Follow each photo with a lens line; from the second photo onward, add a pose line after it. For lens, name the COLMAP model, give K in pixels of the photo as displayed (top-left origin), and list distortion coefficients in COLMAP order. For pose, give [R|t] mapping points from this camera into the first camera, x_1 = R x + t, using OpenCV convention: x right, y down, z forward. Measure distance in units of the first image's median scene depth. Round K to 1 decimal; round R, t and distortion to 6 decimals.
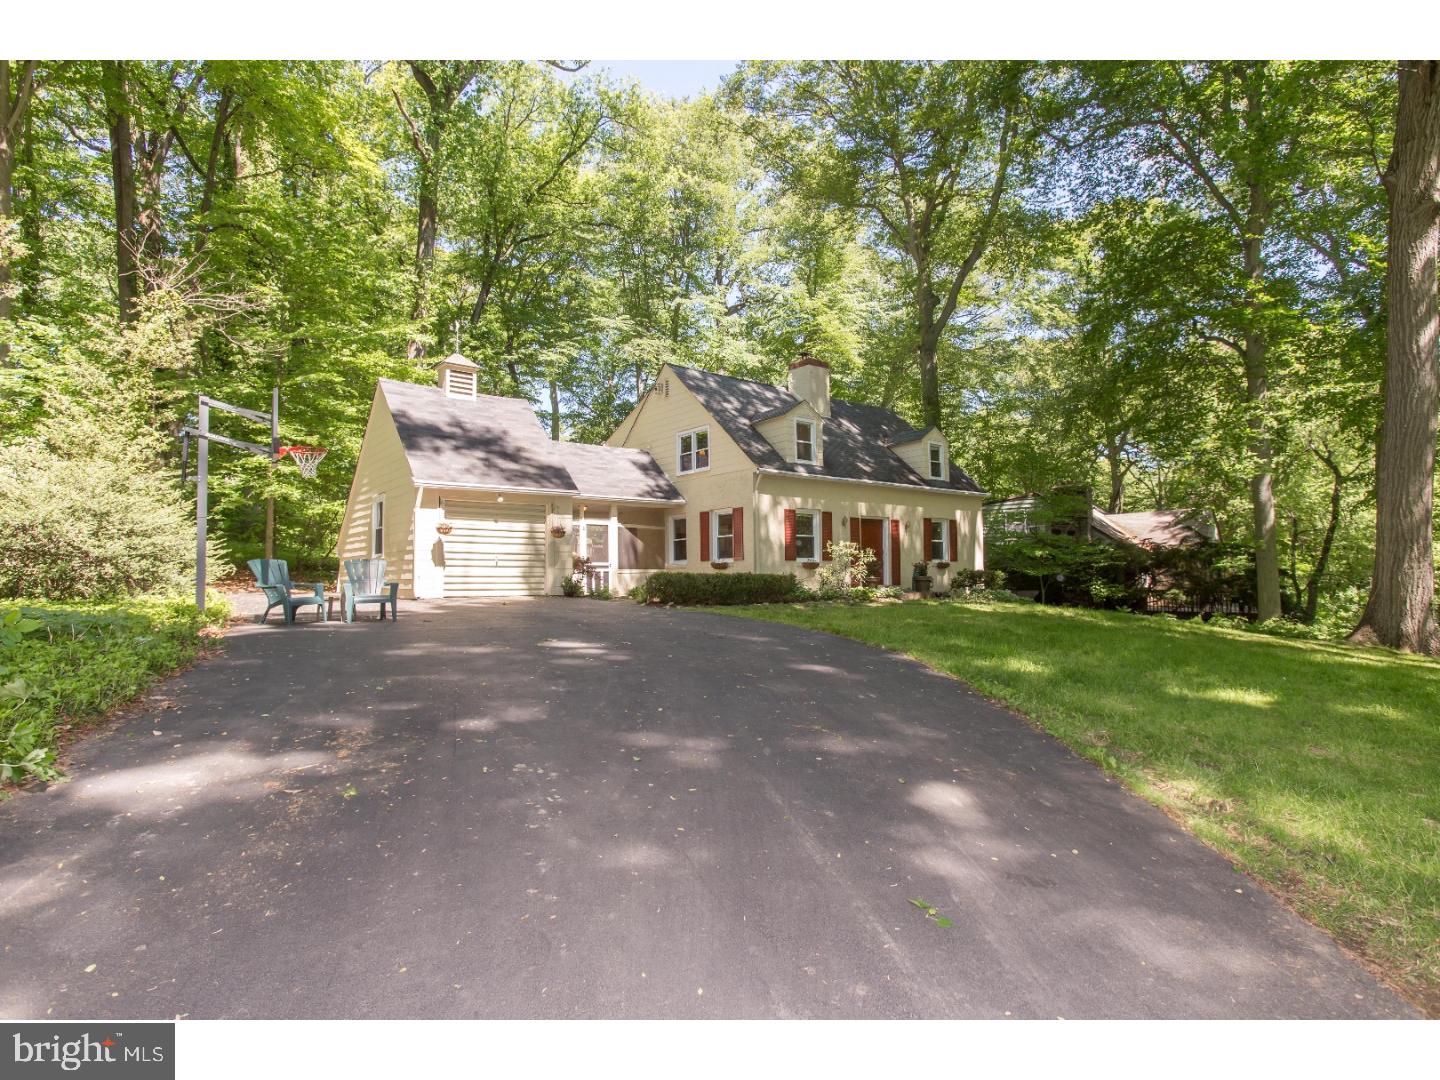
lens RADIAL K [[770.4, 0, 717.6], [0, 770.4, 537.9], [0, 0, 1]] dist [0.001672, 0.001493]
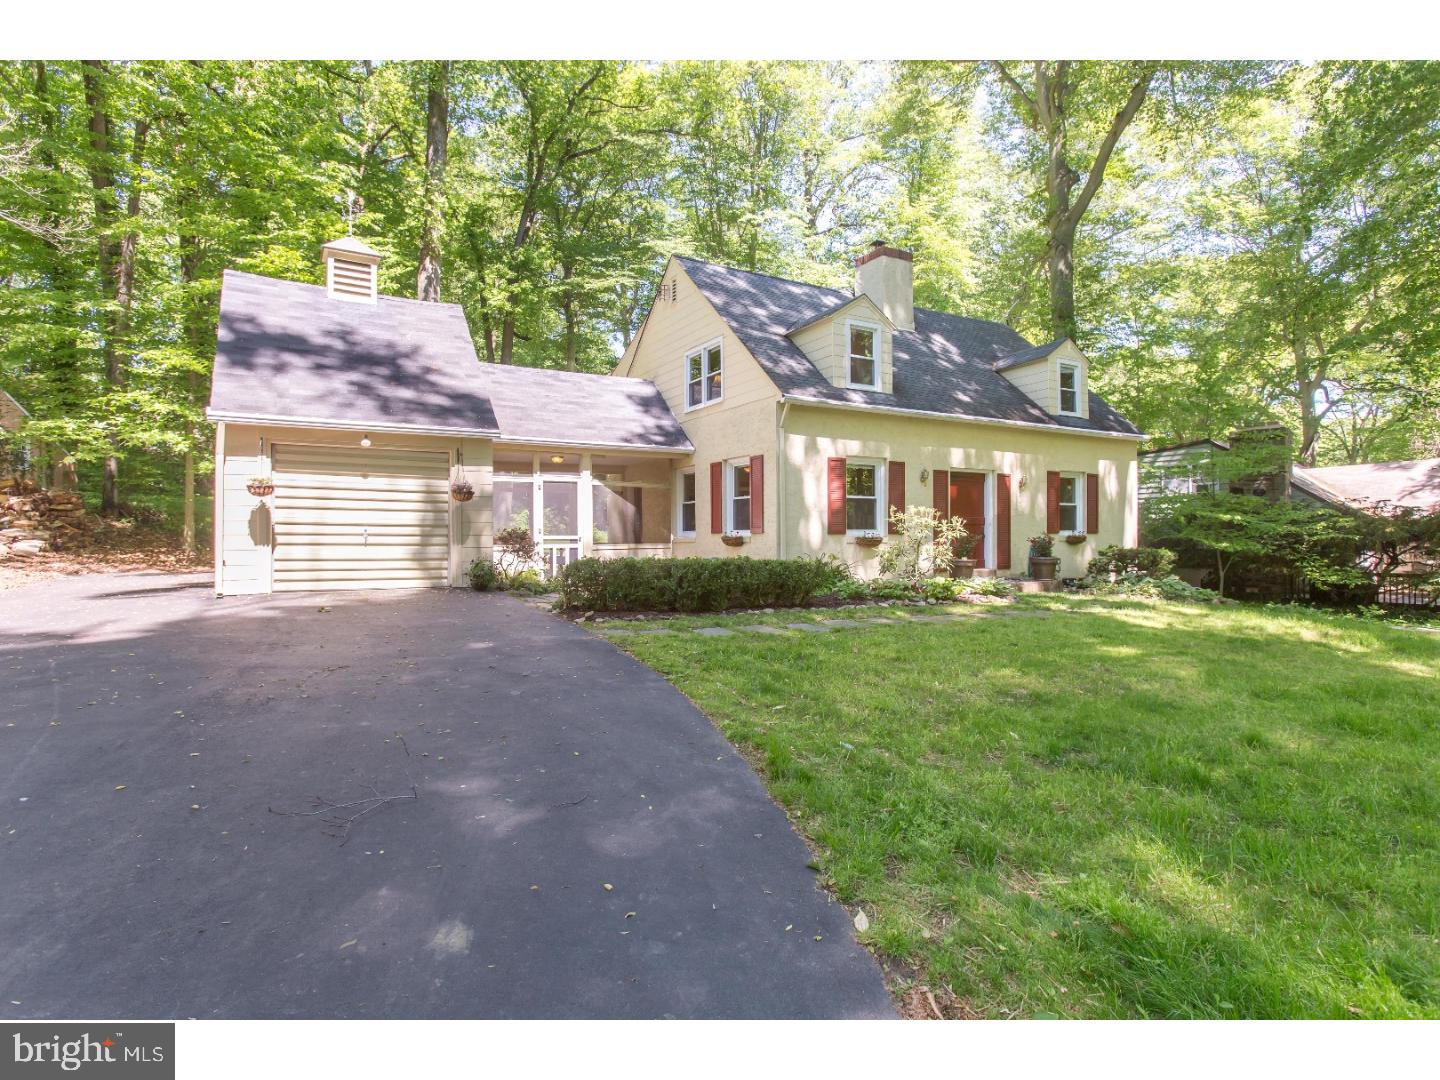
lens RADIAL K [[770.4, 0, 721.7], [0, 770.4, 541.3], [0, 0, 1]] dist [0.001672, 0.001493]
pose [[0.989967, 0.007256, -0.141114, 0.083738], [0.000613, 0.998451, 0.055636, -0.001739], [0.141299, -0.055164, 0.988429, 0.301260]]
